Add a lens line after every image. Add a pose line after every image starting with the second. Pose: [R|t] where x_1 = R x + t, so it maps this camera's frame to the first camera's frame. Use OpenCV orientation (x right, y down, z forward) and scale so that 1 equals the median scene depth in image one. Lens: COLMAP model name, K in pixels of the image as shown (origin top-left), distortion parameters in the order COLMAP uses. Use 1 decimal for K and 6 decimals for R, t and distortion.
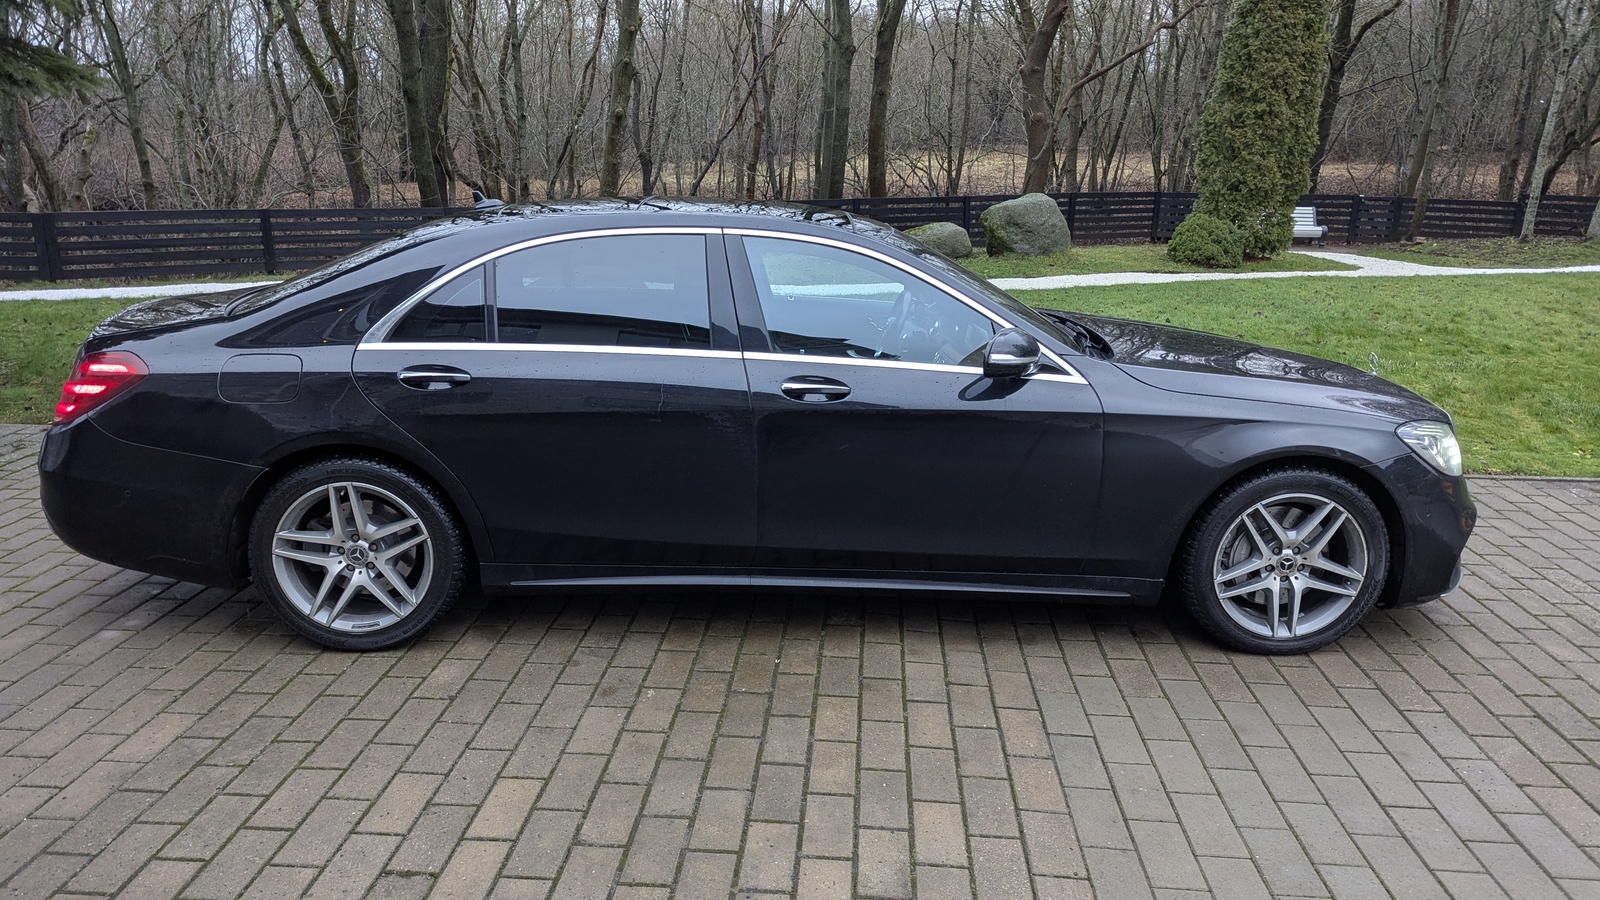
lens RADIAL K [[1123.3, 0, 798.0], [0, 1123.3, 439.9], [0, 0, 1]] dist [0.079788, -0.077570]
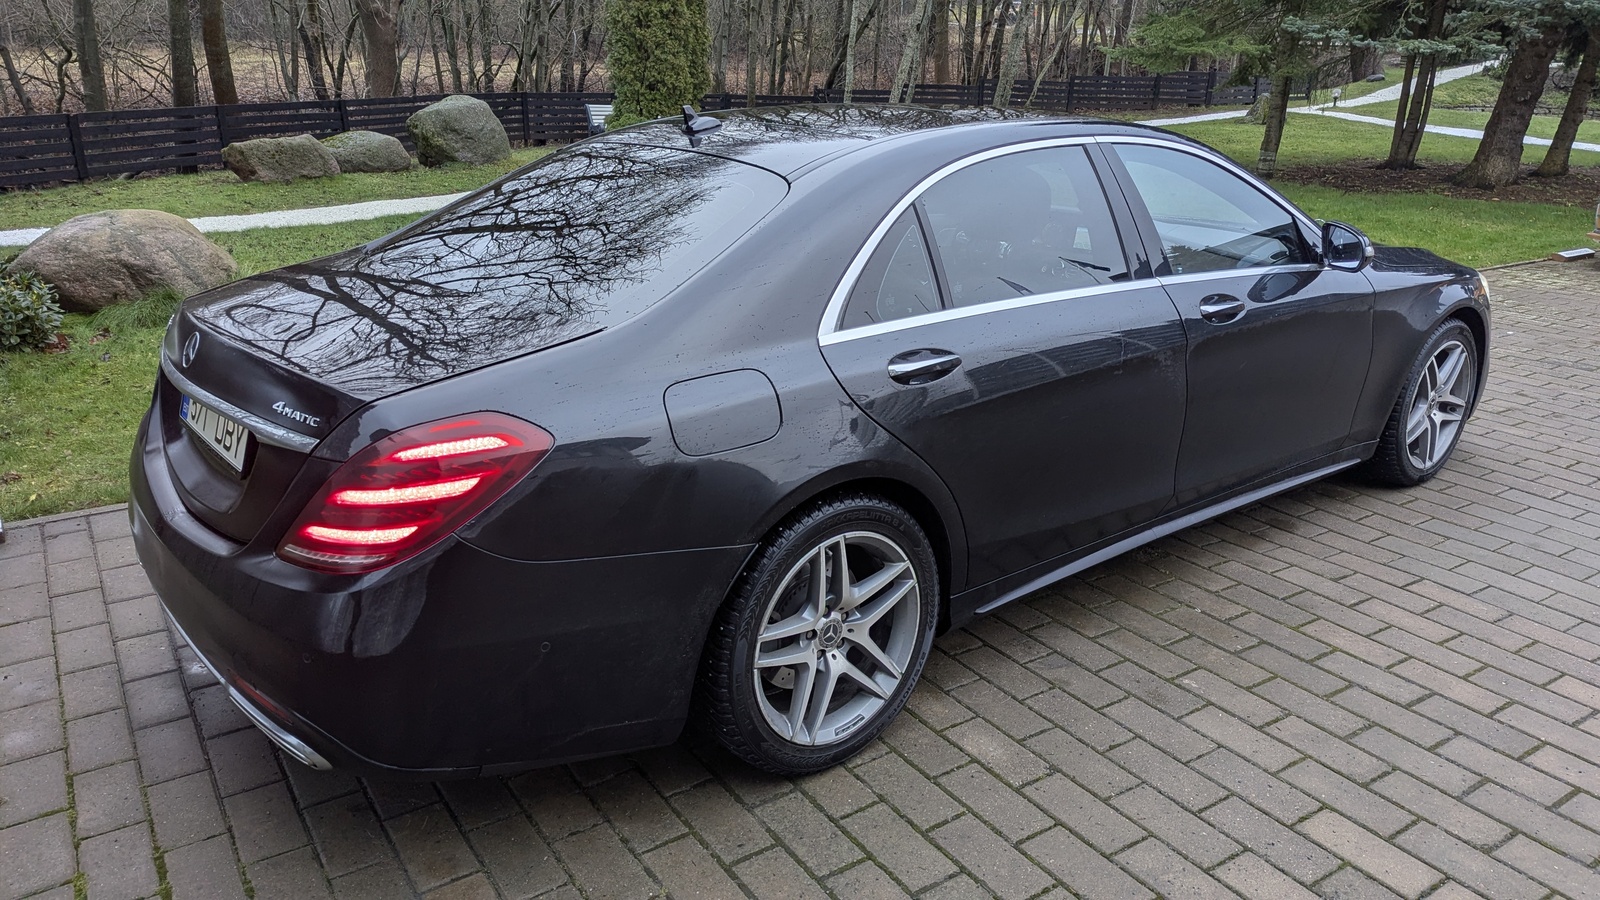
lens RADIAL K [[1123.3, 0, 798.0], [0, 1123.3, 439.9], [0, 0, 1]] dist [0.079788, -0.077570]
pose [[0.792866, -0.202541, 0.574753, -0.784199], [0.155357, 0.979168, 0.130741, -0.111965], [-0.589261, -0.014368, 0.807815, 0.447993]]
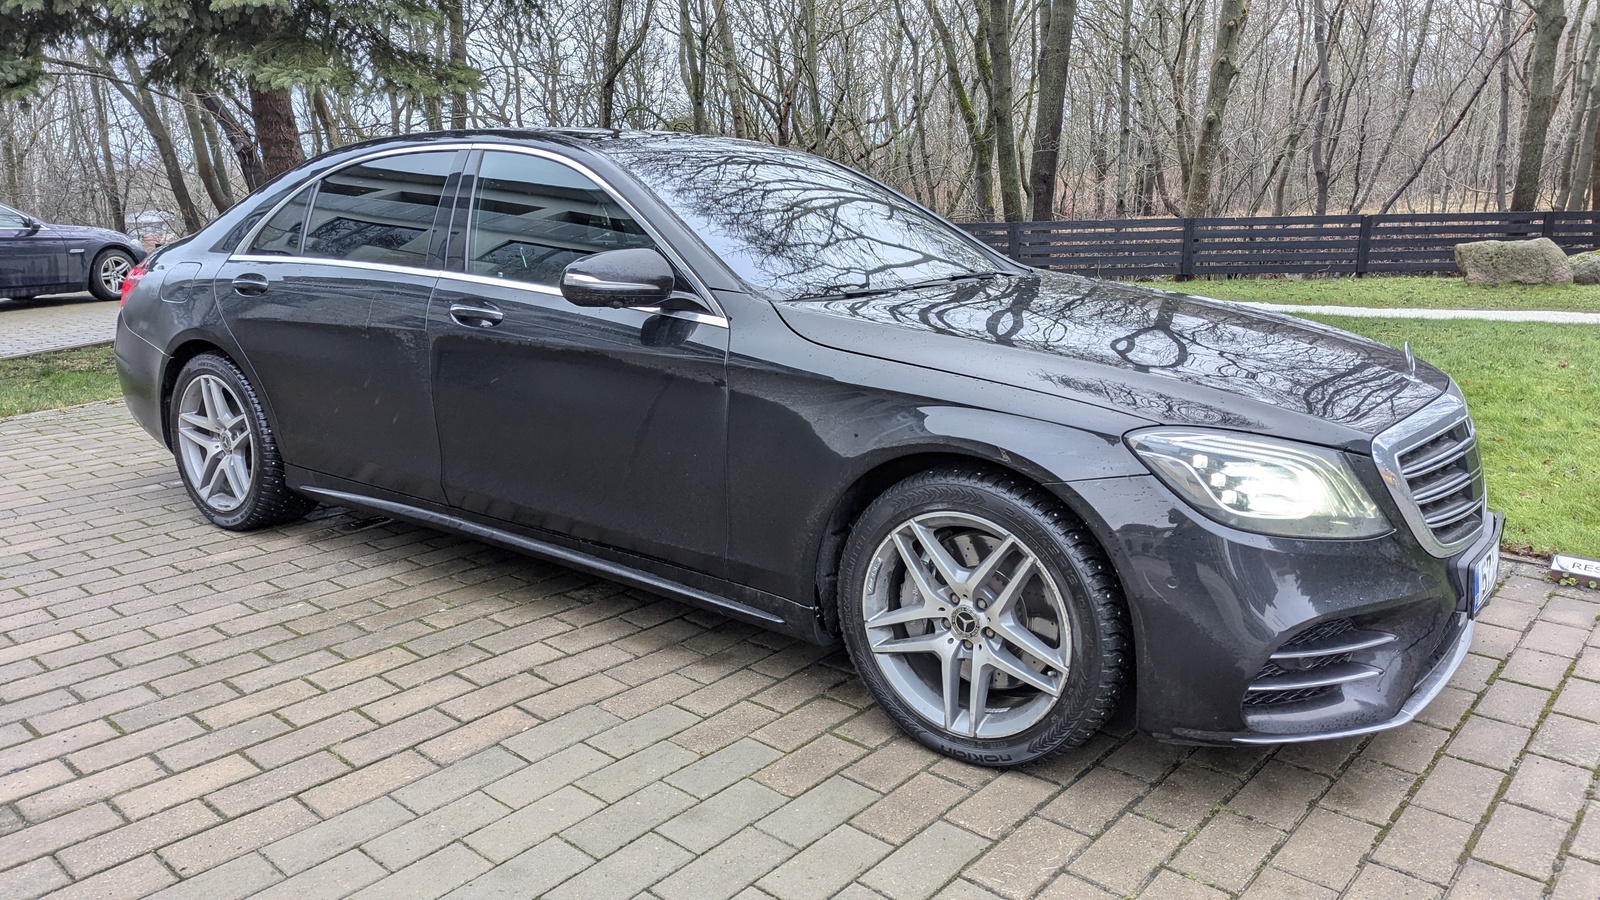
lens RADIAL K [[1123.3, 0, 798.0], [0, 1123.3, 439.9], [0, 0, 1]] dist [0.079788, -0.077570]
pose [[0.794459, 0.112308, -0.596843, 0.748598], [-0.132541, 0.991126, 0.010074, 0.011632], [0.592678, 0.071103, 0.802295, 0.424246]]
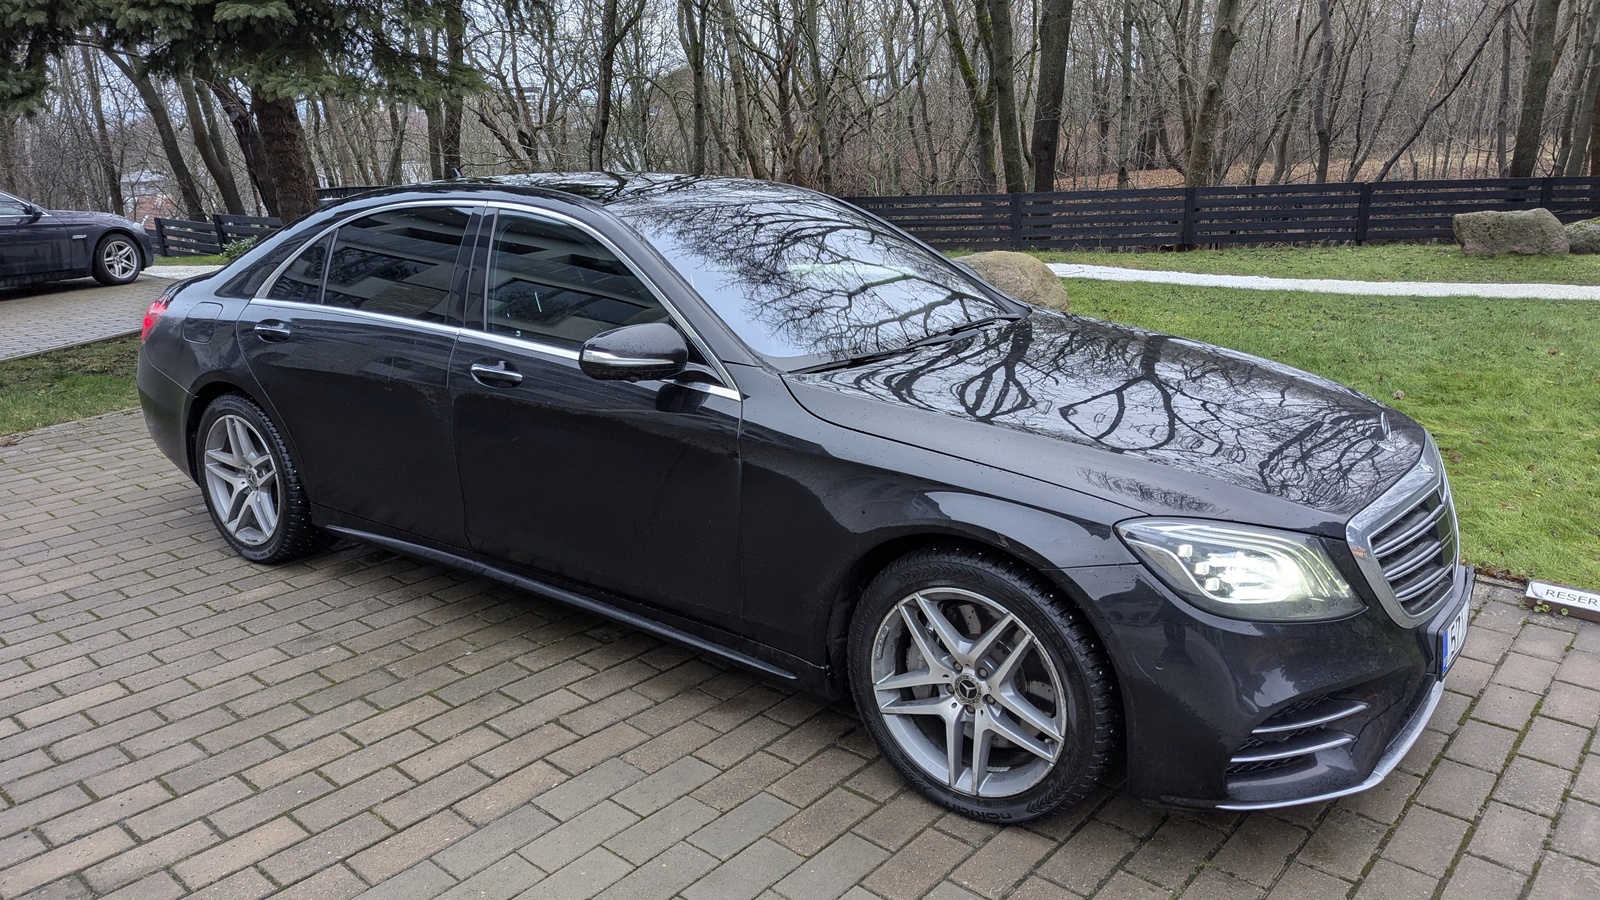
lens RADIAL K [[1124.3, 0, 808.8], [0, 1124.3, 436.9], [0, 0, 1]] dist [0.074796, -0.070009]
pose [[0.799516, 0.125513, -0.587385, 0.759386], [-0.121254, 0.991517, 0.046823, -0.066668], [0.588278, 0.033787, 0.807952, 0.386193]]
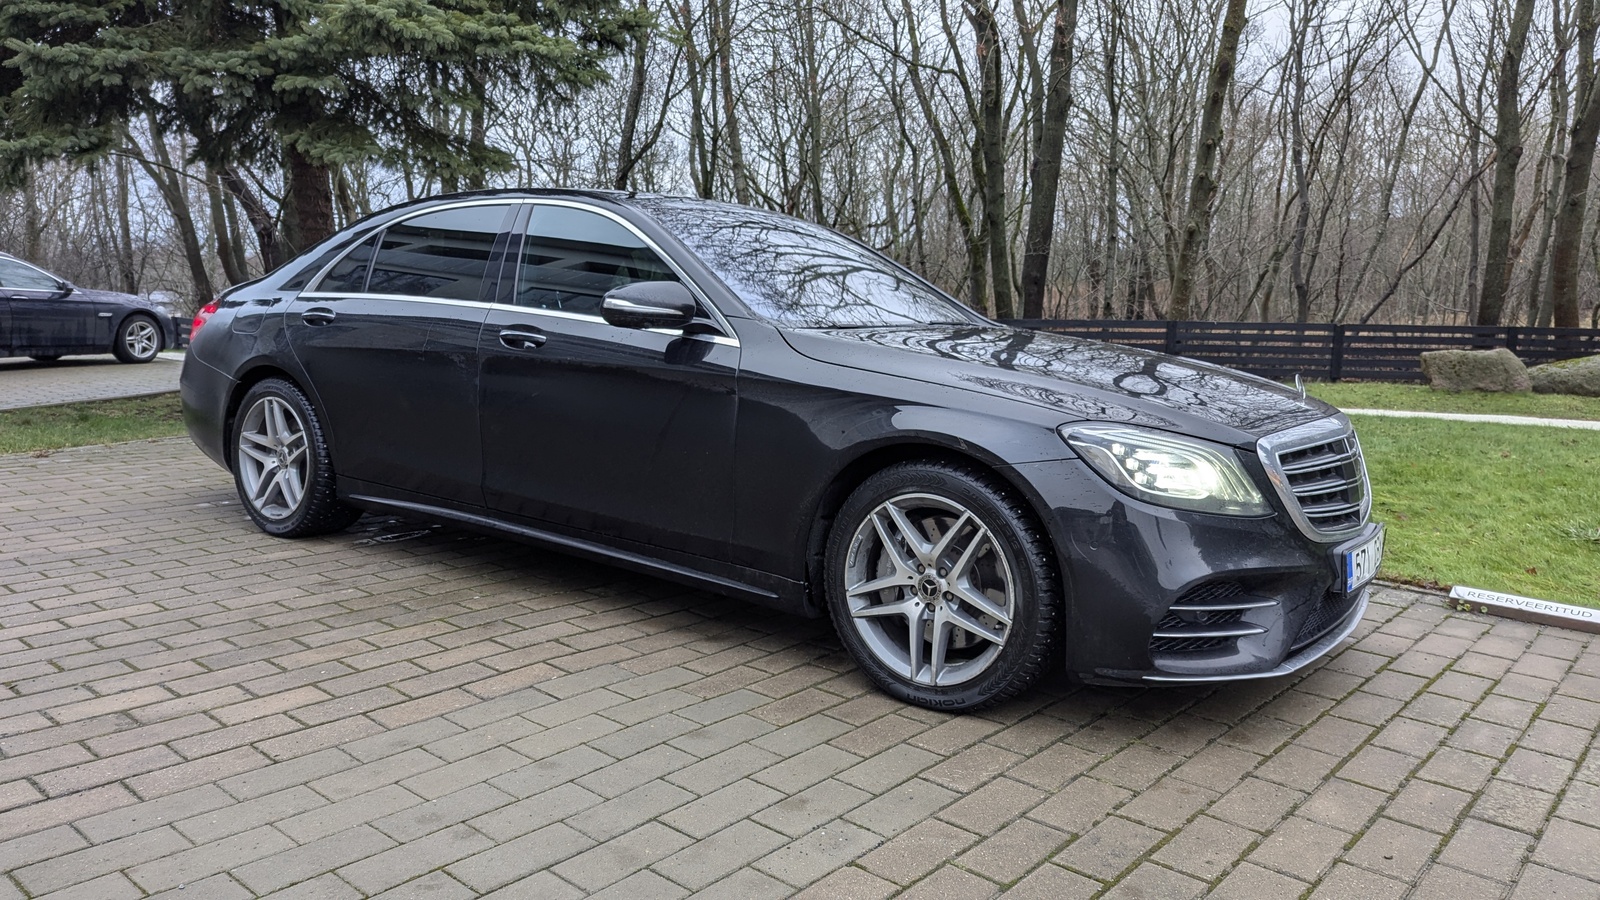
lens RADIAL K [[1128.3, 0, 806.2], [0, 1128.3, 436.3], [0, 0, 1]] dist [0.074315, -0.076893]
pose [[0.798542, 0.083215, -0.596159, 0.841654], [-0.163272, 0.983212, -0.081458, 0.086061], [0.579372, 0.162384, 0.798723, 0.315323]]
